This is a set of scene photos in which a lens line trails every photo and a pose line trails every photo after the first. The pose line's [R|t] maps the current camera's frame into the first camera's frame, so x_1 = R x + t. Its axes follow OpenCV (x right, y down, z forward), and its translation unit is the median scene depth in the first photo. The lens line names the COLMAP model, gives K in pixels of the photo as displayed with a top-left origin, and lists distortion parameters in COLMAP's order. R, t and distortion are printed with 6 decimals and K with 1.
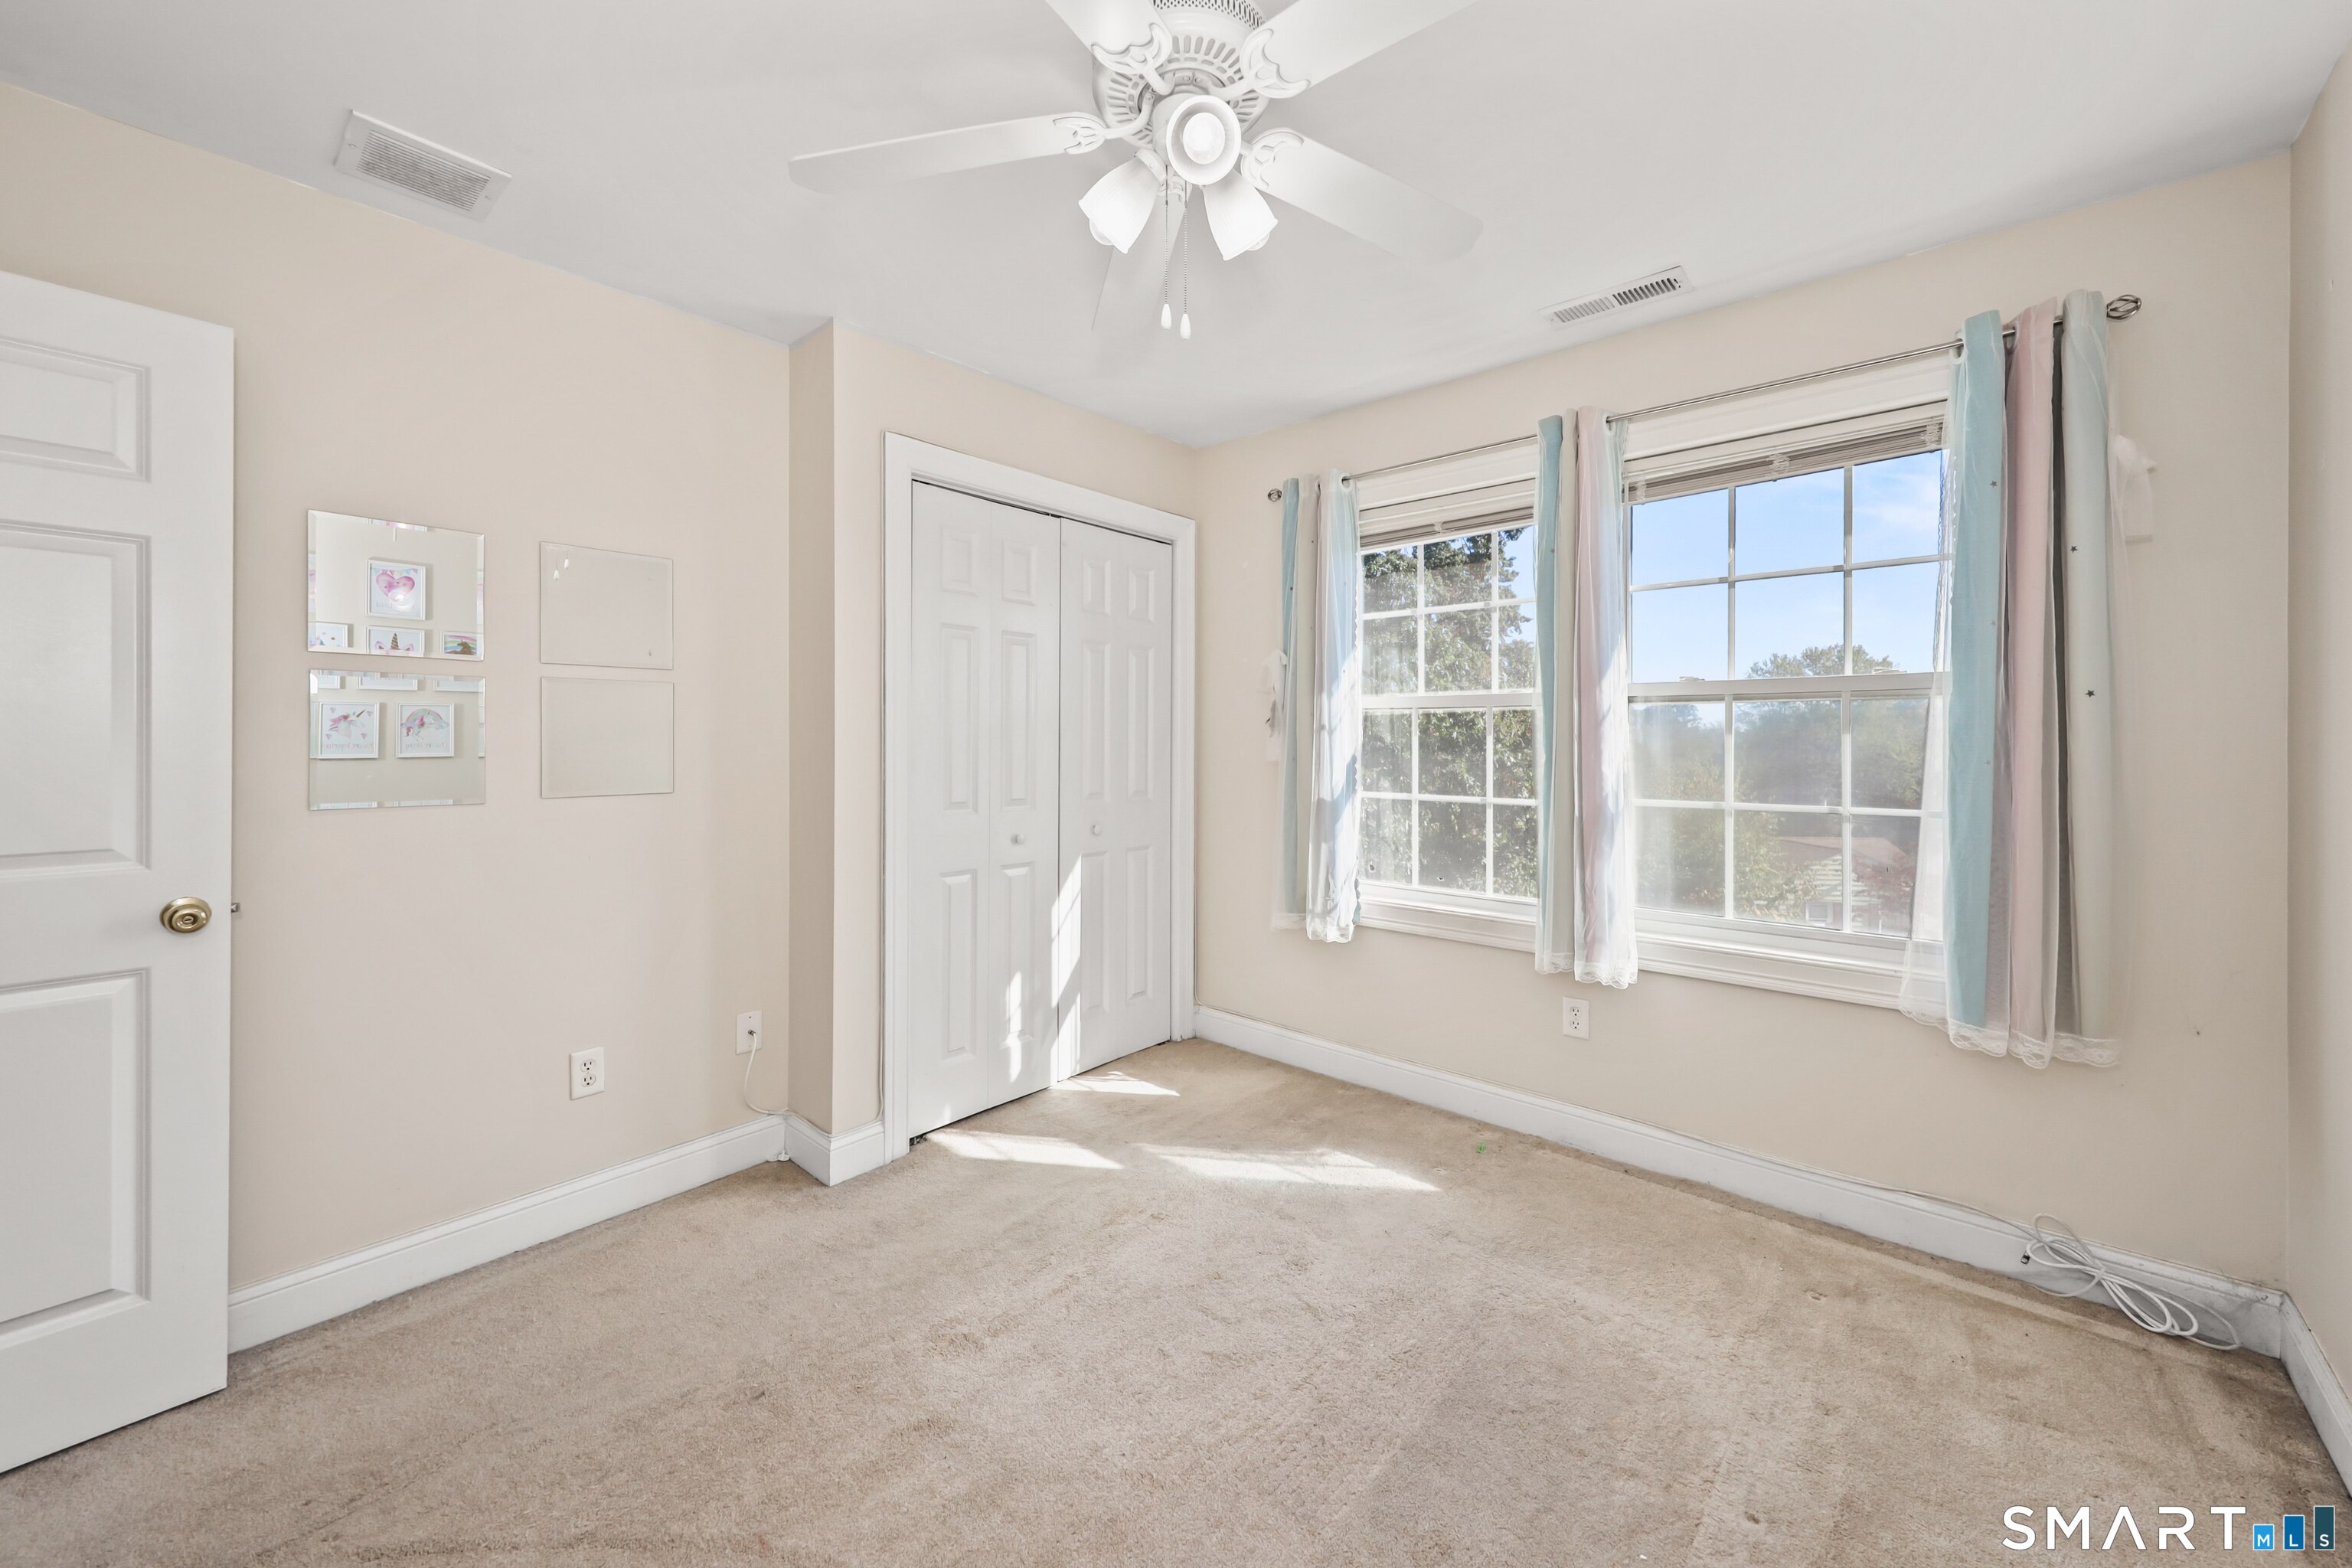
lens RADIAL K [[902.9, 0, 1171.0], [0, 902.9, 736.1], [0, 0, 1]] dist [-0.000292, -0.000035]
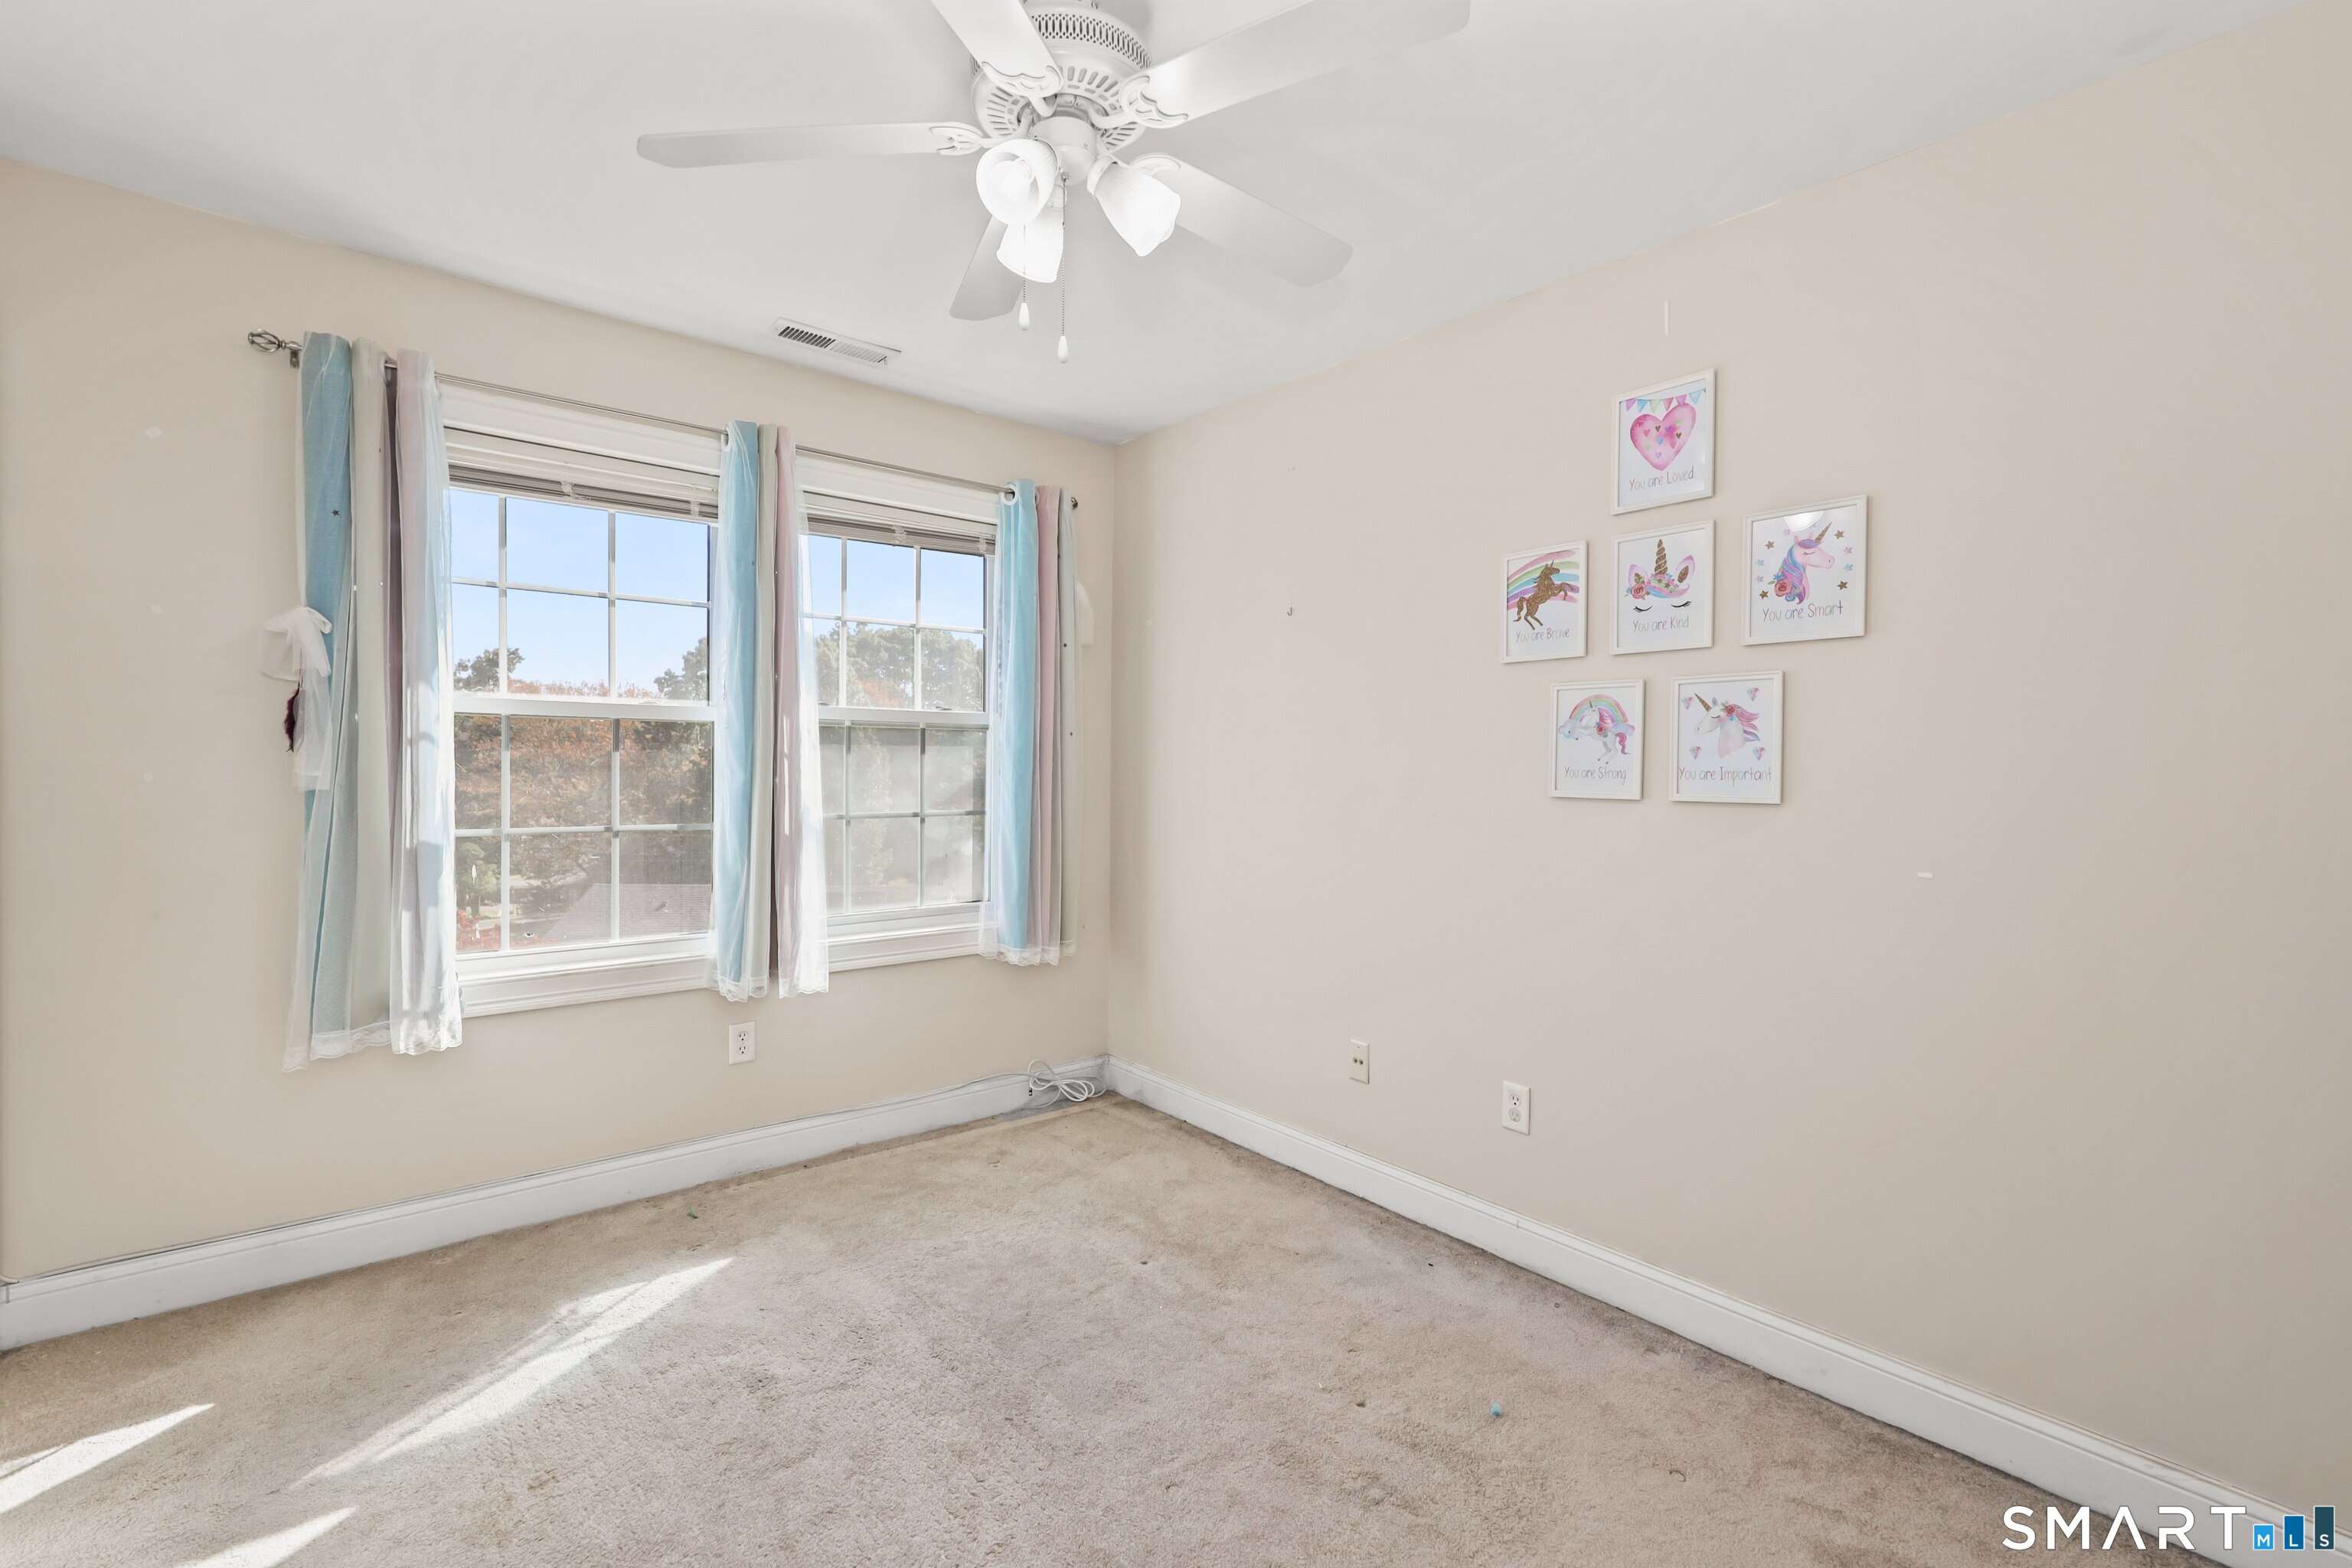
lens RADIAL K [[1020.0, 0, 1176.0], [0, 1020.0, 784.0], [0, 0, 1]] dist [0.000250, 0.000415]
pose [[0.140797, -0.016093, 0.989908, -0.597564], [-0.007636, 0.999820, 0.017341, 0.009140], [-0.990009, -0.010000, 0.140649, 0.396488]]
